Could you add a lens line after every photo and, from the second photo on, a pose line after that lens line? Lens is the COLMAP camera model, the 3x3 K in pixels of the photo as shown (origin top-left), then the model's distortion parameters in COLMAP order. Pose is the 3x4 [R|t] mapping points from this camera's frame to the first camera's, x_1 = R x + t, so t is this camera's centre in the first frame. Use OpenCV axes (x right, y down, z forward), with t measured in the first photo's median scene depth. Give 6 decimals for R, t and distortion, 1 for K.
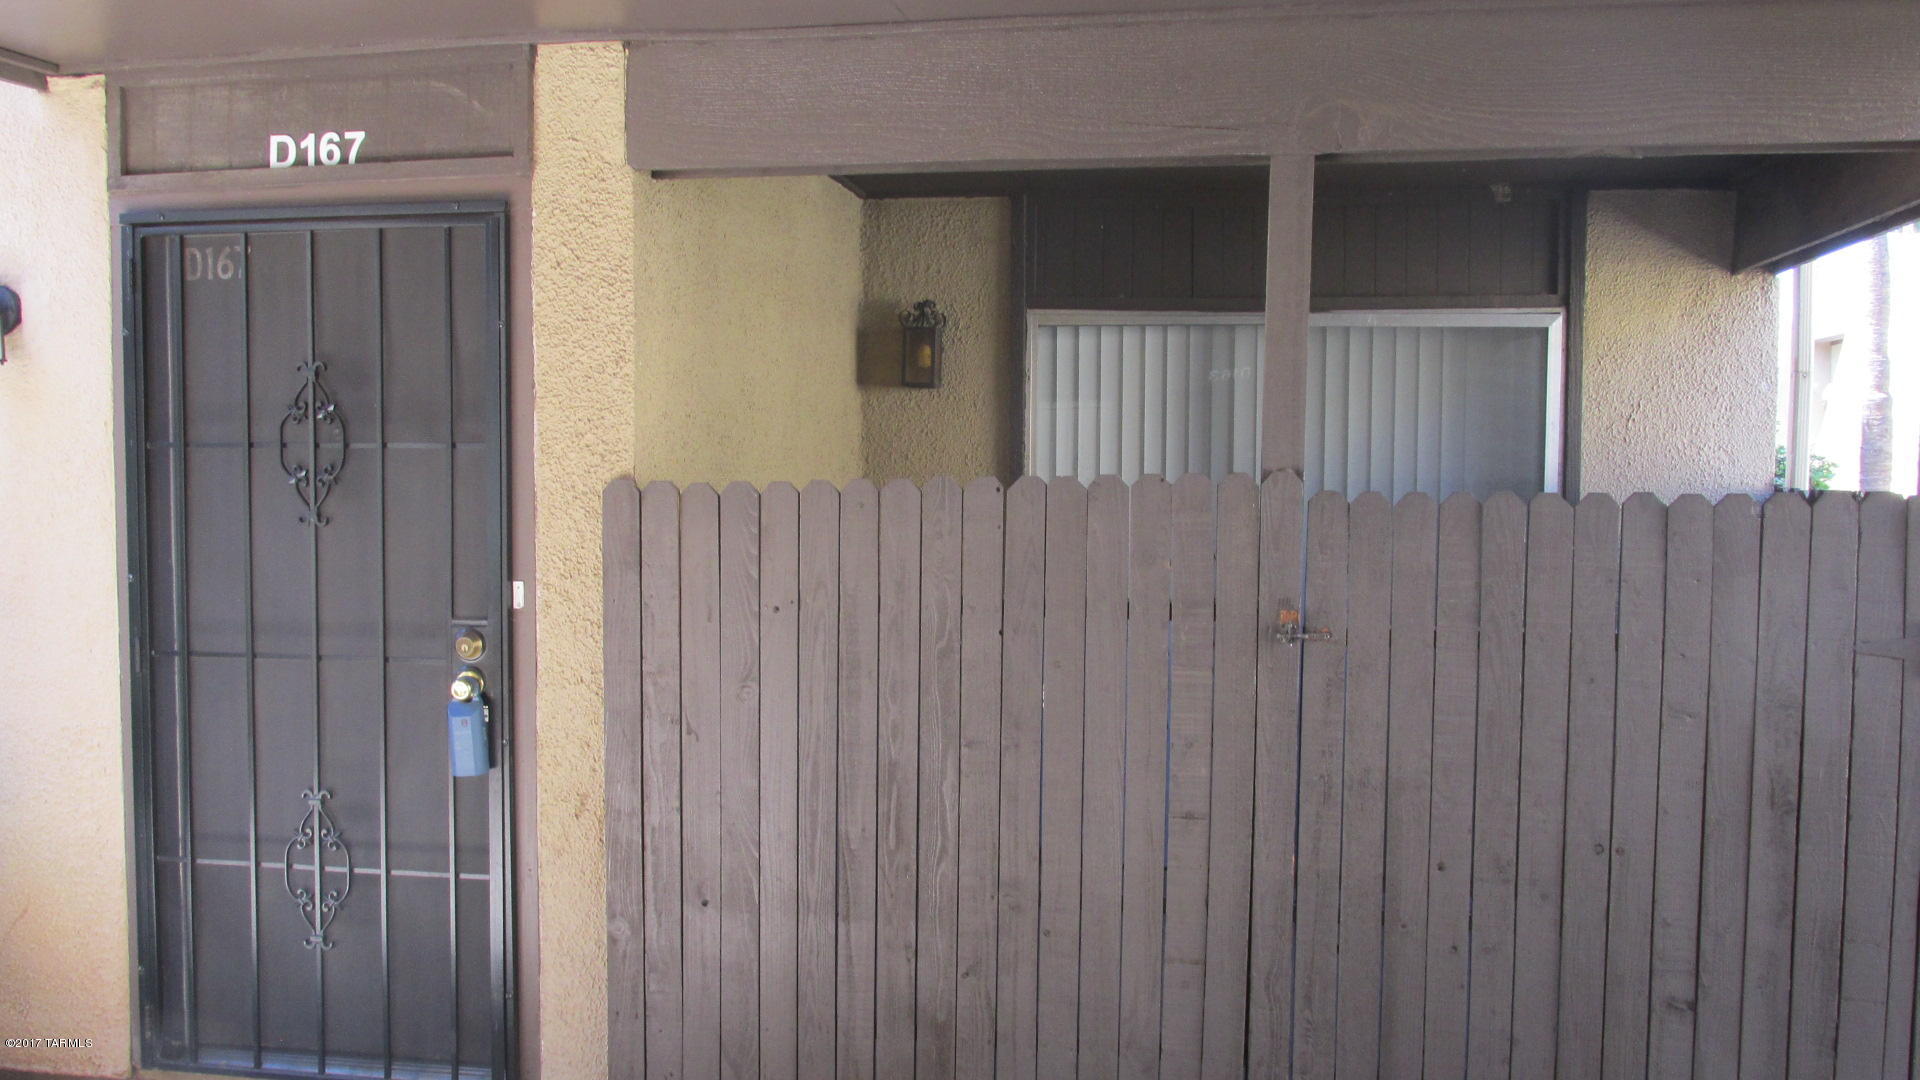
lens RADIAL K [[1600.9, 0, 964.9], [0, 1600.9, 548.2], [0, 0, 1]] dist [-0.021955, -0.029536]
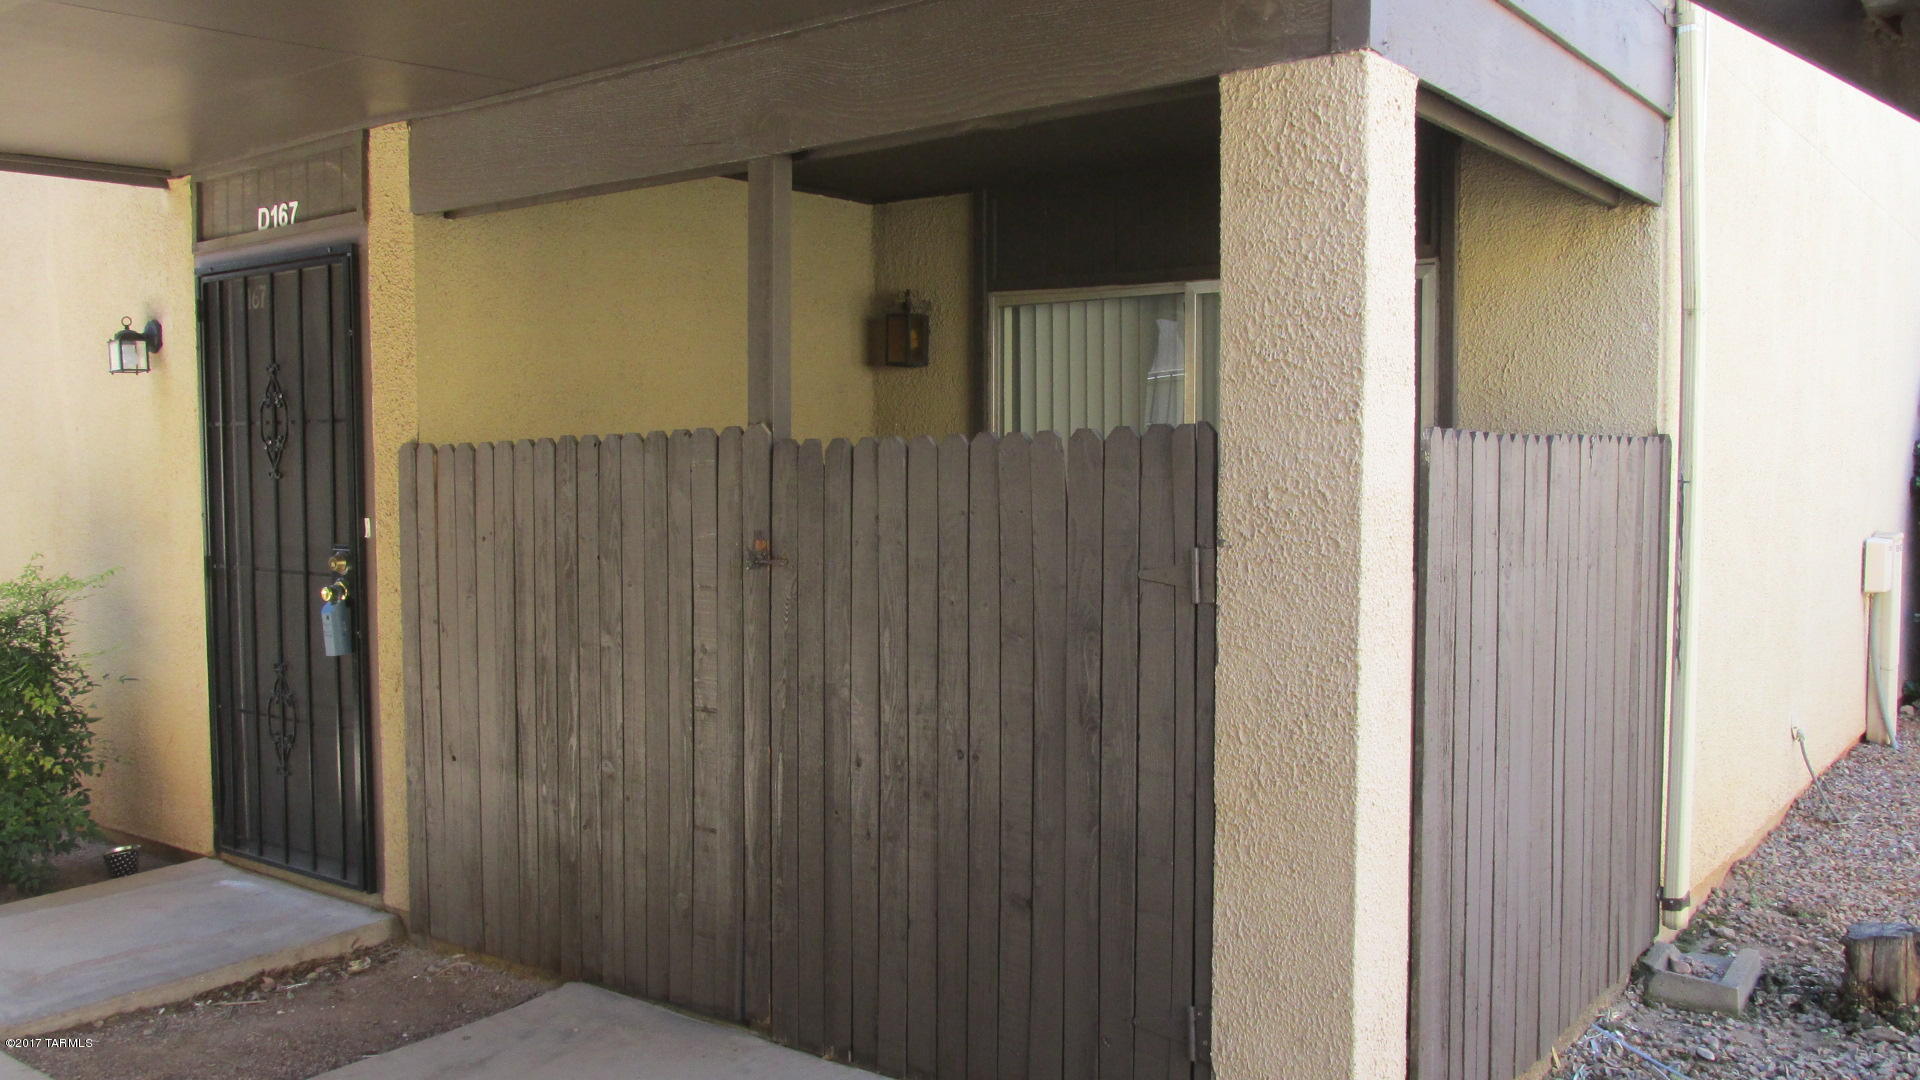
lens RADIAL K [[1600.9, 0, 956.7], [0, 1600.9, 545.9], [0, 0, 1]] dist [-0.021955, -0.029536]
pose [[0.894918, 0.011635, -0.446078, 0.788227], [-0.009687, 0.999931, 0.006648, 0.030475], [0.446125, -0.001628, 0.894969, -0.006969]]
